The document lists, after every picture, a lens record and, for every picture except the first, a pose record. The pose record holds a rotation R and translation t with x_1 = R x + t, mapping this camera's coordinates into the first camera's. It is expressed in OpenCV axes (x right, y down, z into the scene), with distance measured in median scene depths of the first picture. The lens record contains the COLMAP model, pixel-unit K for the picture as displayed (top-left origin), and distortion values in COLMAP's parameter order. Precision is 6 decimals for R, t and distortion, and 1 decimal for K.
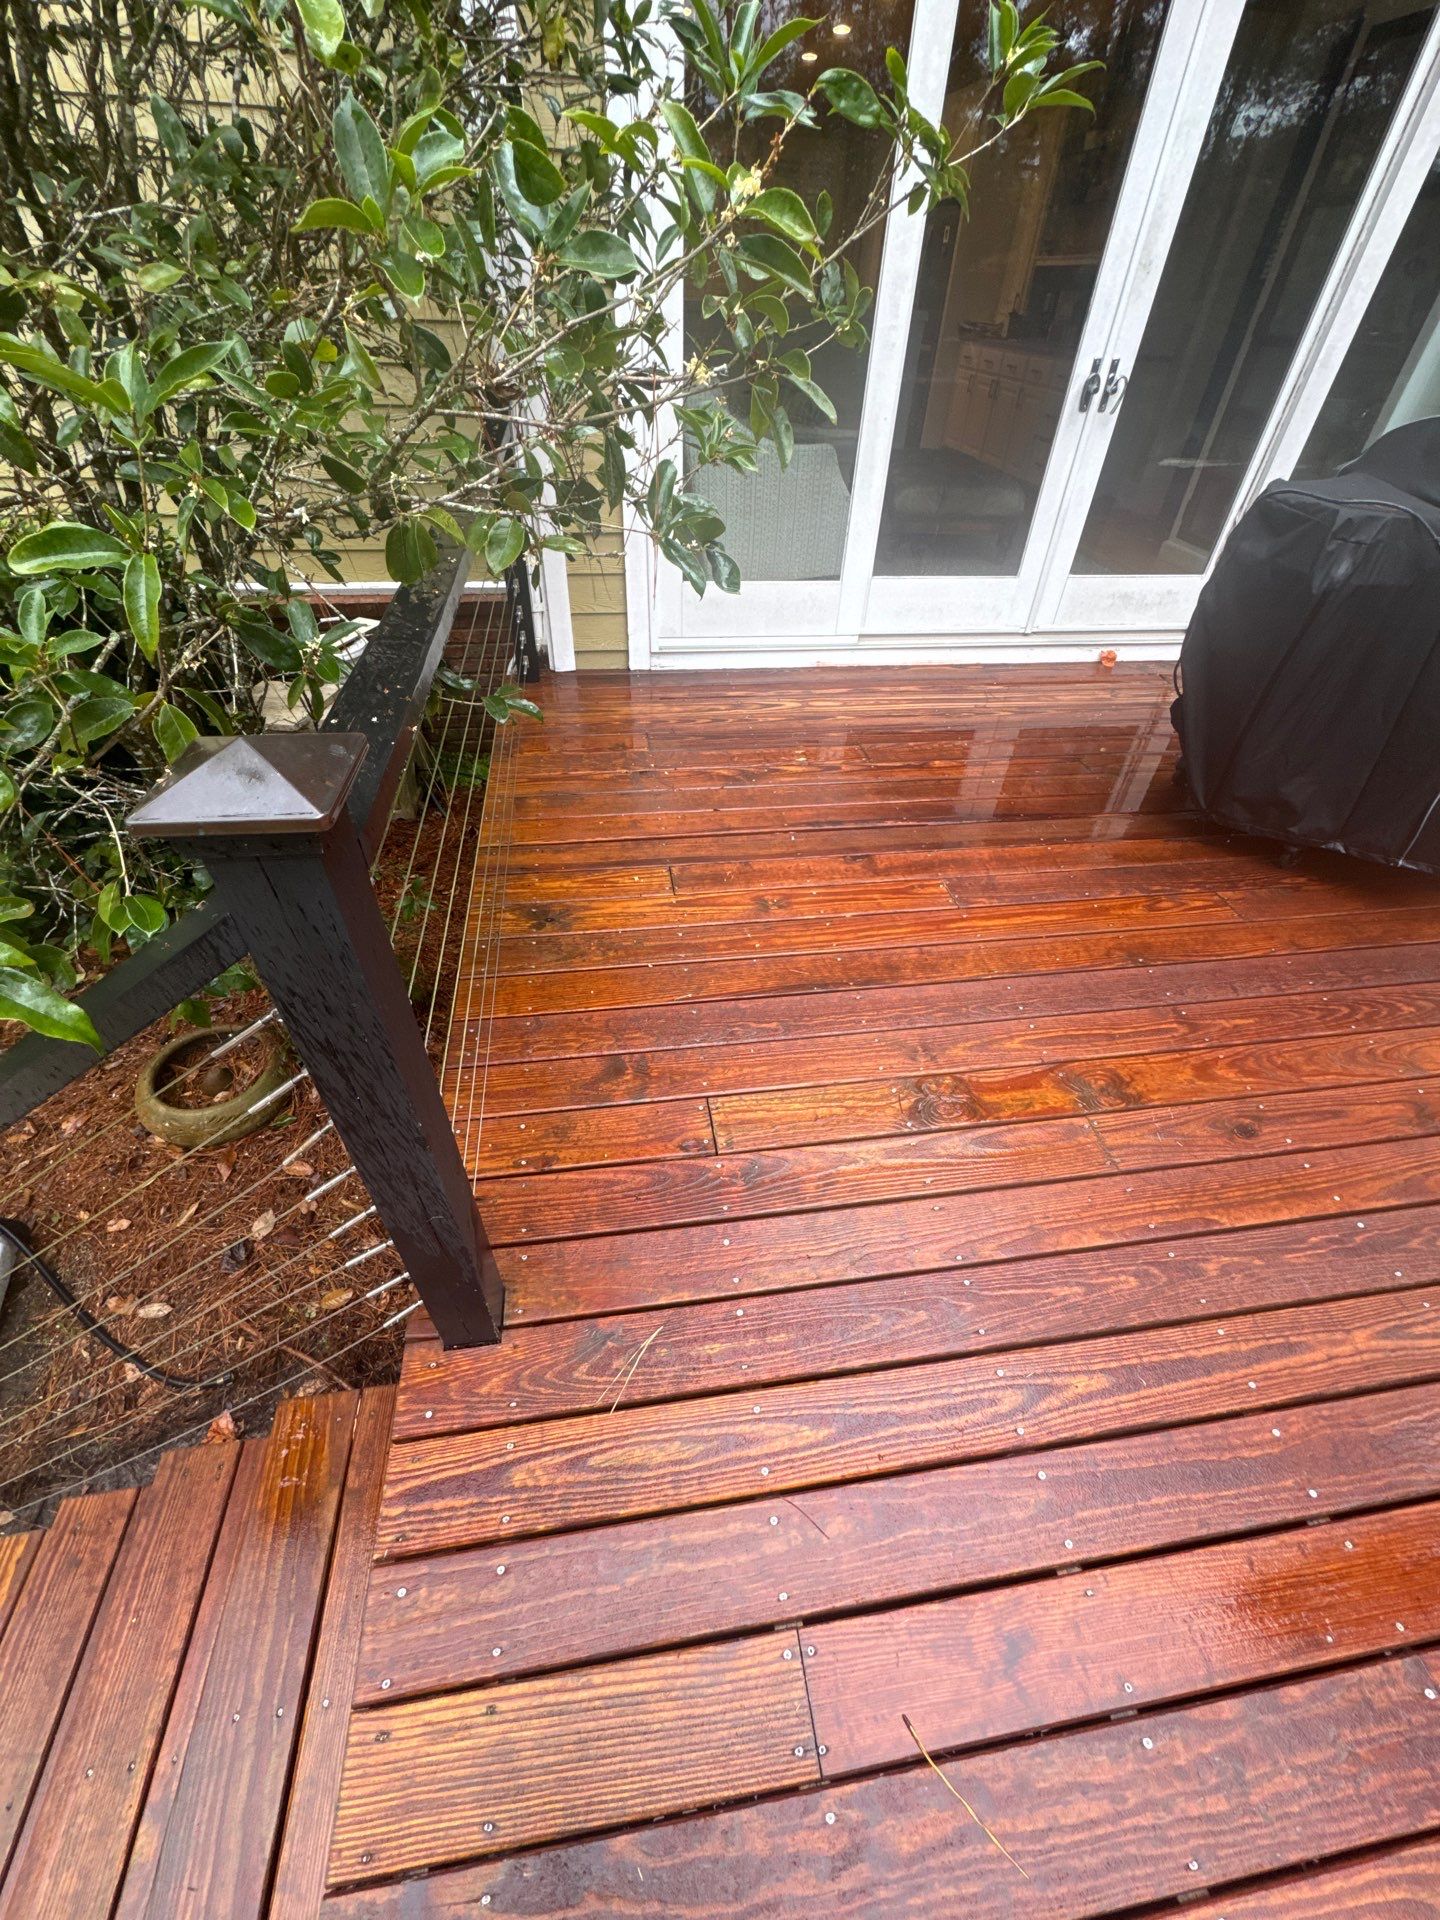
lens RADIAL K [[761.9, 0, 718.5], [0, 761.9, 958.4], [0, 0, 1]] dist [-0.001693, -0.000301]
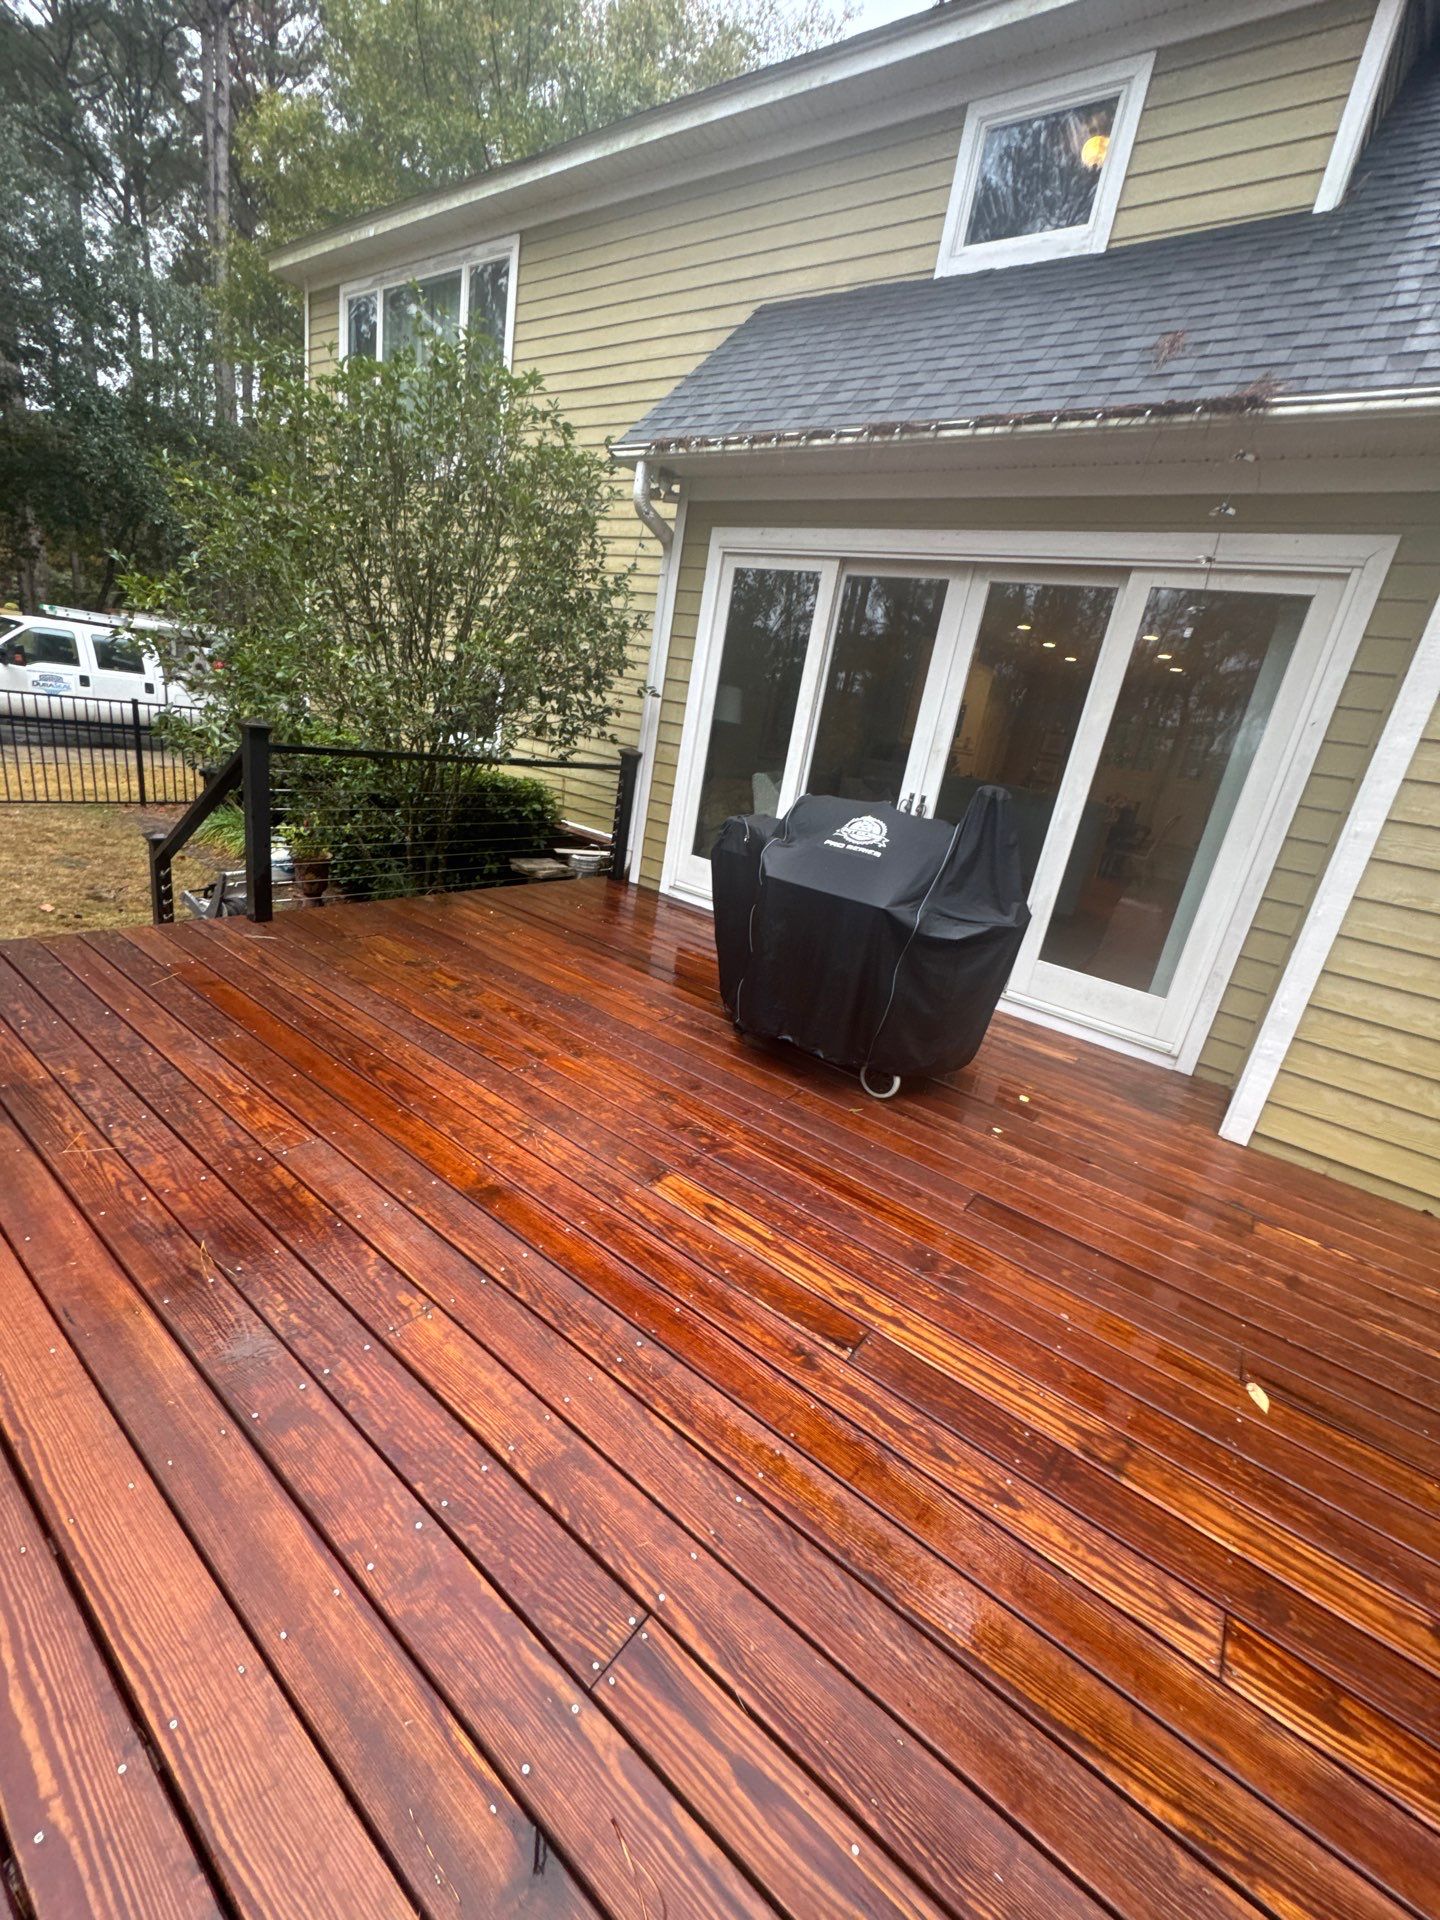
lens RADIAL K [[761.9, 0, 718.5], [0, 761.9, 958.4], [0, 0, 1]] dist [-0.001693, -0.000301]
pose [[0.704546, 0.291978, -0.646810, 3.397917], [-0.564497, 0.782932, -0.261459, 0.379019], [0.430068, 0.549332, 0.716432, -0.394864]]
